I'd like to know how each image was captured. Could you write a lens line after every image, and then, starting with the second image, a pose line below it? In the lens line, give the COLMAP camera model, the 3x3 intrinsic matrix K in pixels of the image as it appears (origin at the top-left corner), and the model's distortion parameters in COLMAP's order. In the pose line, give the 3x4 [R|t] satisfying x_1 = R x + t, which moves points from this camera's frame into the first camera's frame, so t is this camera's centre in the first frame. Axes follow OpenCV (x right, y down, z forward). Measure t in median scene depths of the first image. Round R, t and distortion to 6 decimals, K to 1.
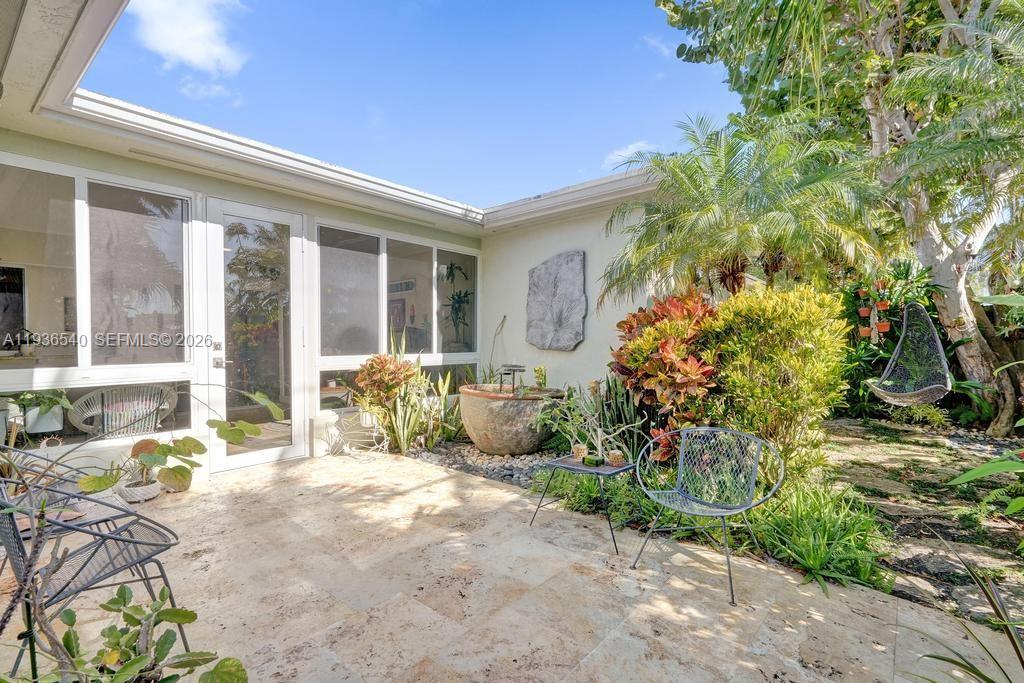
lens RADIAL K [[482.1, 0, 513.6], [0, 482.1, 344.1], [0, 0, 1]] dist [-0.005696, 0.003242]
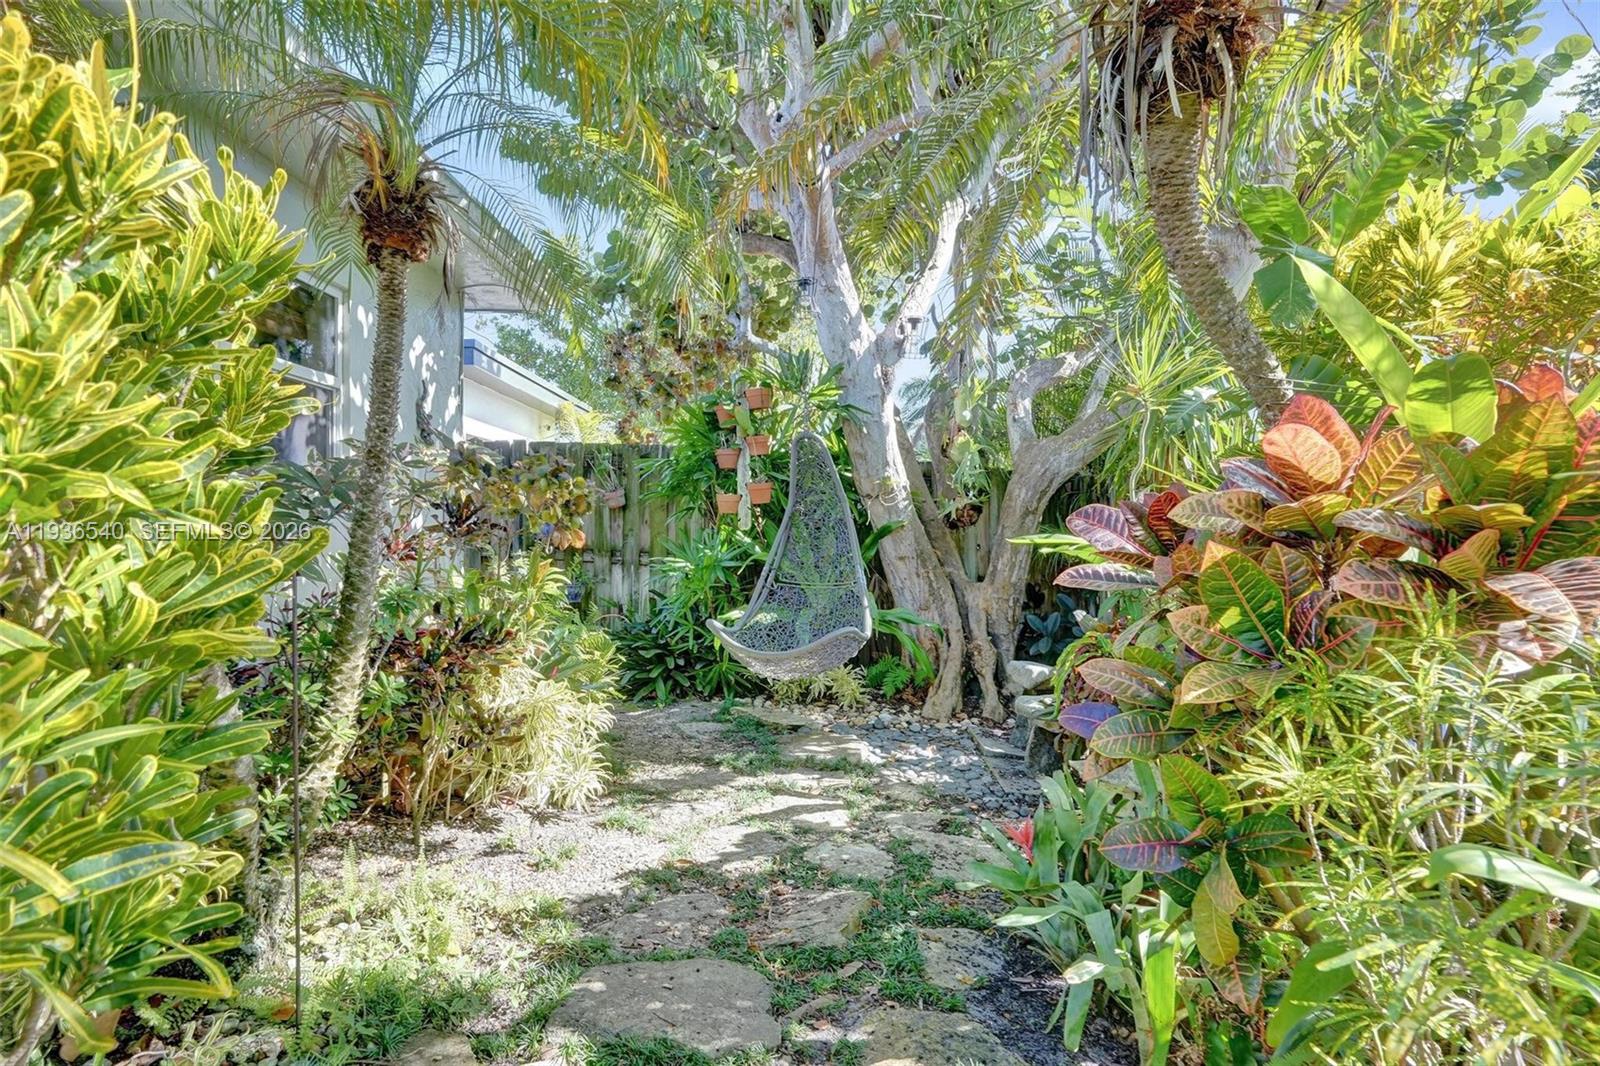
lens RADIAL K [[873.3, 0, 799.4], [0, 873.3, 533.2], [0, 0, 1]] dist [-0.002812, -0.000097]
pose [[0.792644, 0.012275, 0.609561, 0.322851], [-0.009841, 0.999925, -0.007338, 0.007684], [-0.609606, -0.000182, 0.792705, 0.355249]]
